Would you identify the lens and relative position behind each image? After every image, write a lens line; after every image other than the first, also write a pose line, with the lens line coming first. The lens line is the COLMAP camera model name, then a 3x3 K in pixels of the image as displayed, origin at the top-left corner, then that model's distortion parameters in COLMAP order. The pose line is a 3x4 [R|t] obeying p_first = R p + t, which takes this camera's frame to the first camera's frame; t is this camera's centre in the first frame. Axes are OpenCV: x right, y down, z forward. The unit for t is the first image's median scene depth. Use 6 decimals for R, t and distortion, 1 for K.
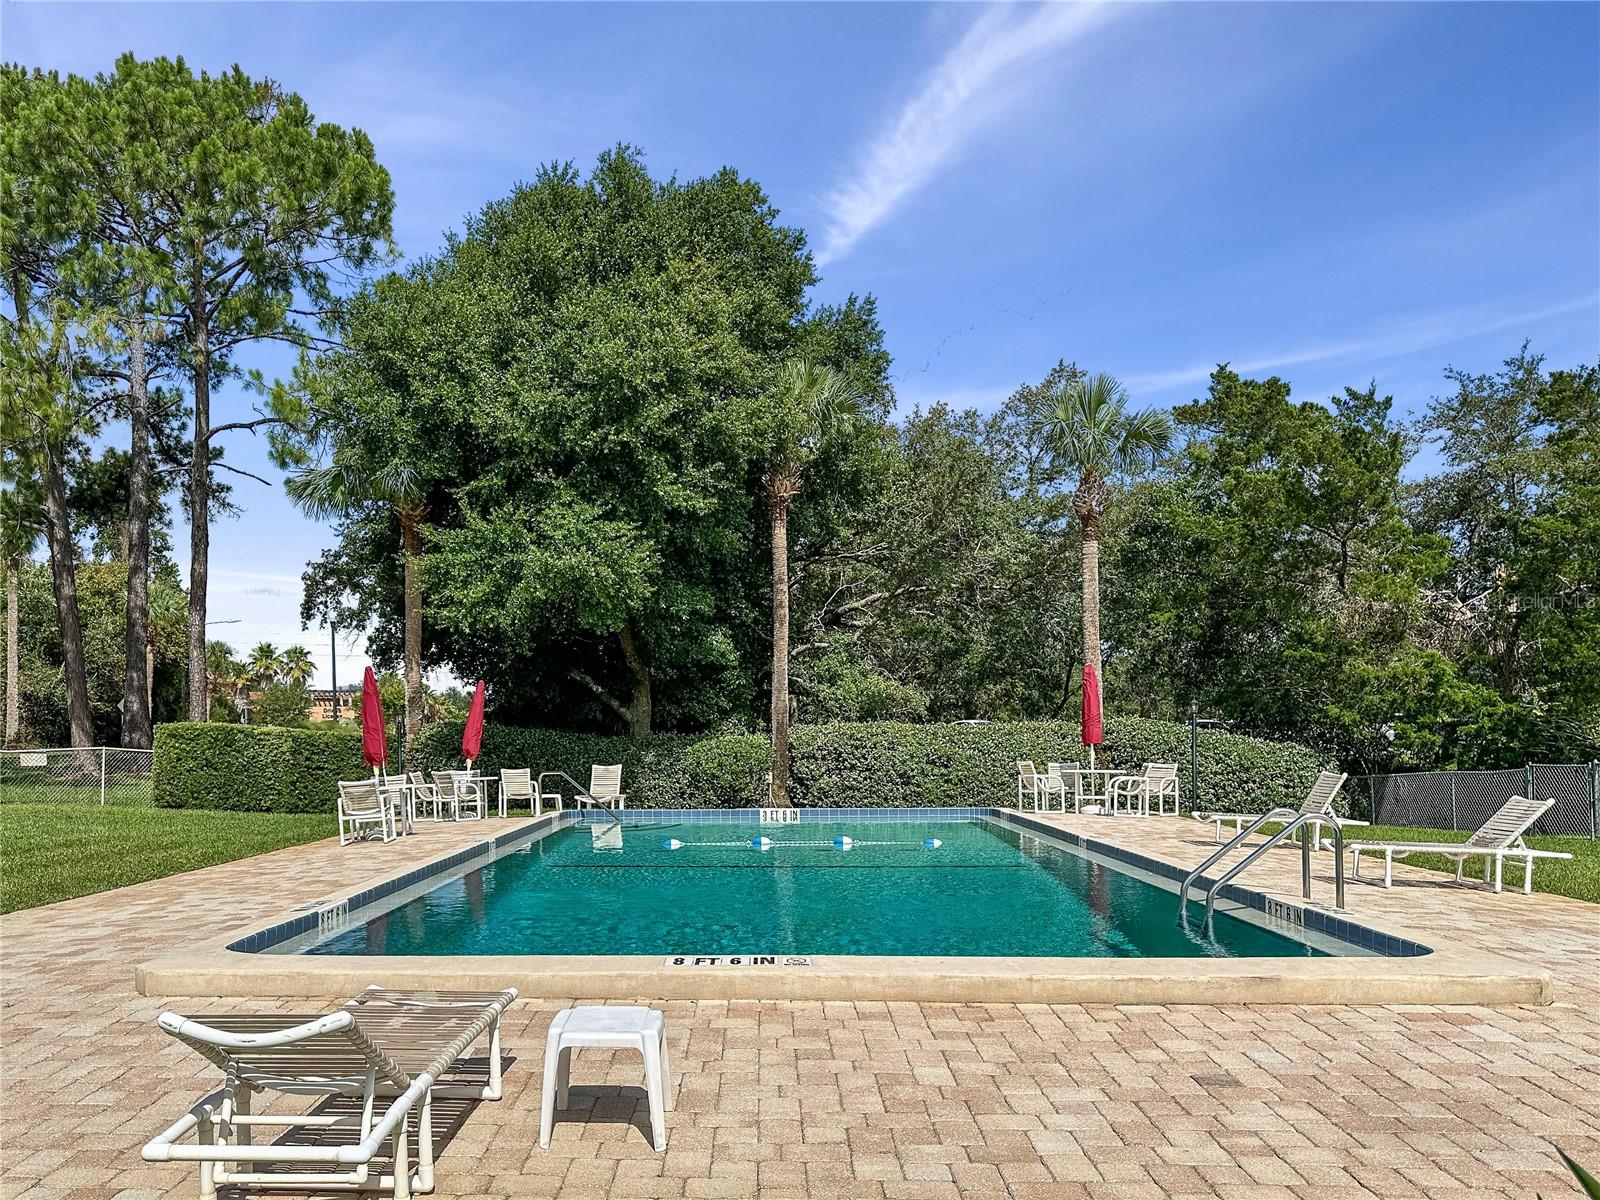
lens RADIAL K [[1170.3, 0, 798.2], [0, 1170.3, 640.0], [0, 0, 1]] dist [-0.001417, -0.001468]
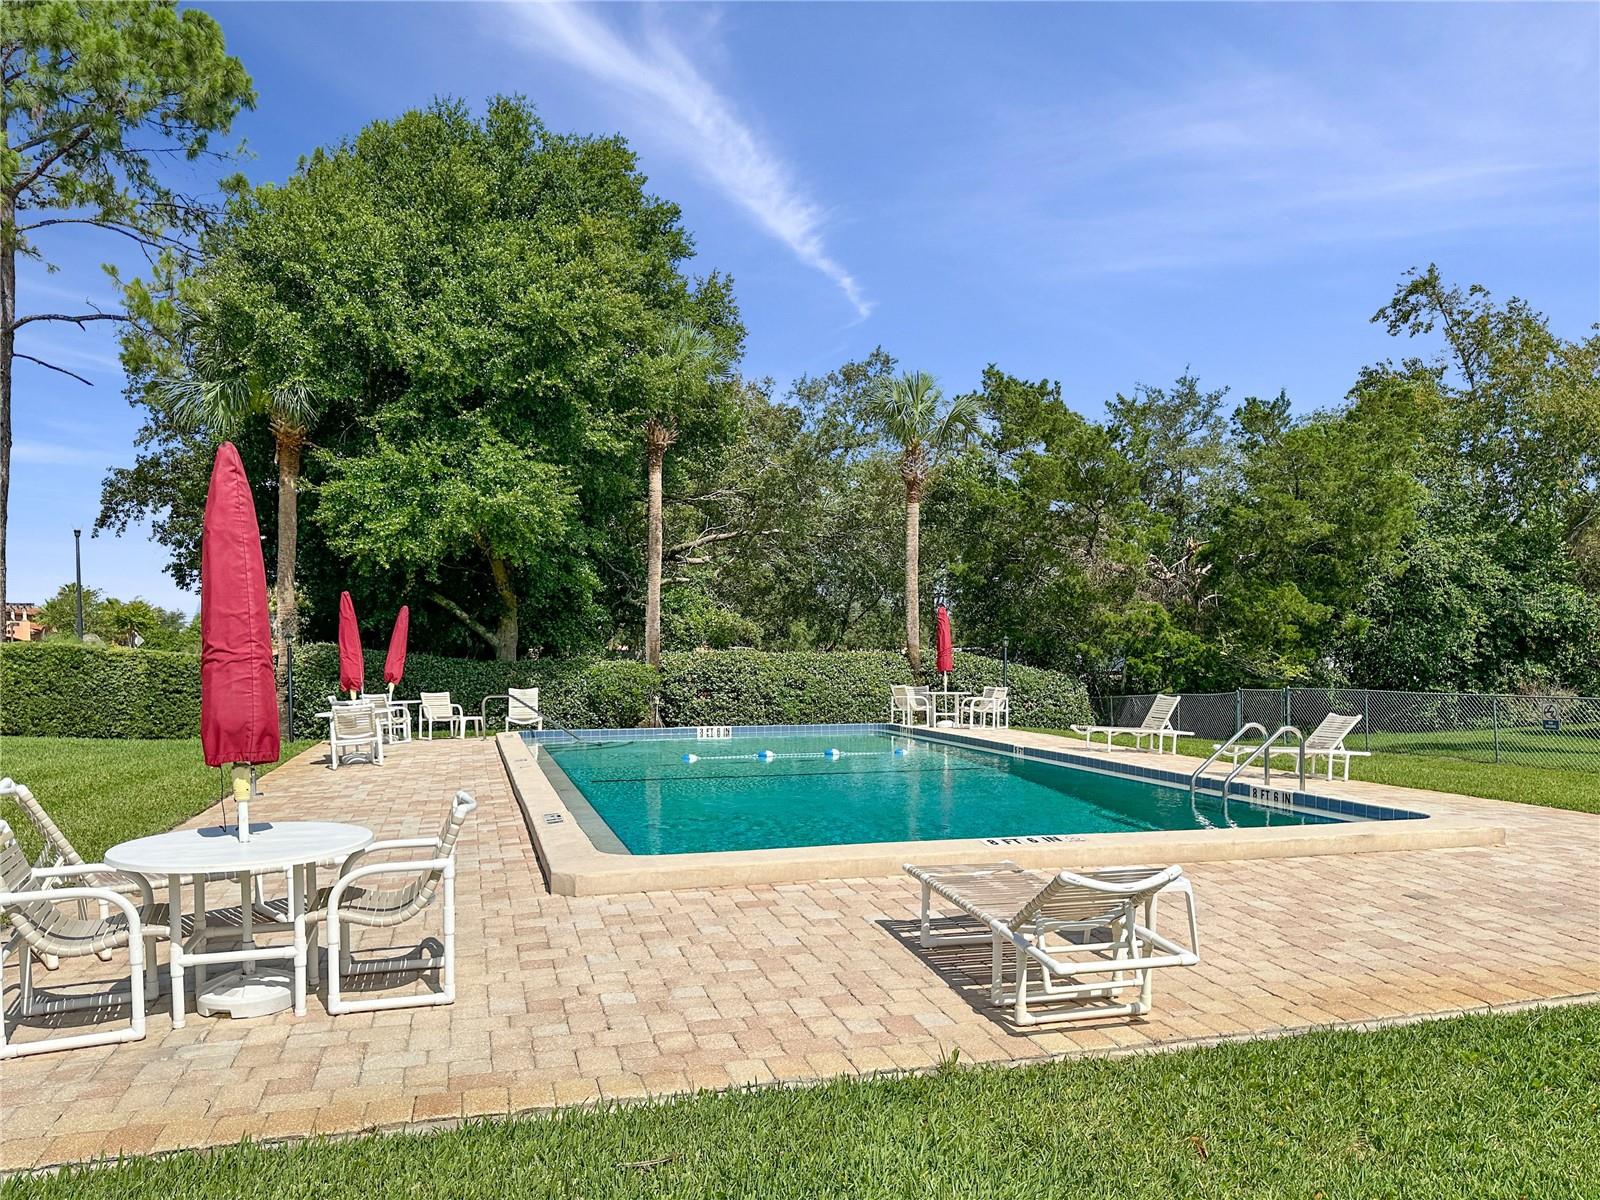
lens RADIAL K [[1101.6, 0, 800.0], [0, 1101.6, 600.0], [0, 0, 1]] dist [0.080699, -0.094631]
pose [[0.937292, 0.028406, 0.347387, -0.281684], [-0.039119, 0.998950, 0.023862, -0.007582], [-0.346344, -0.035955, 0.937418, -0.032810]]
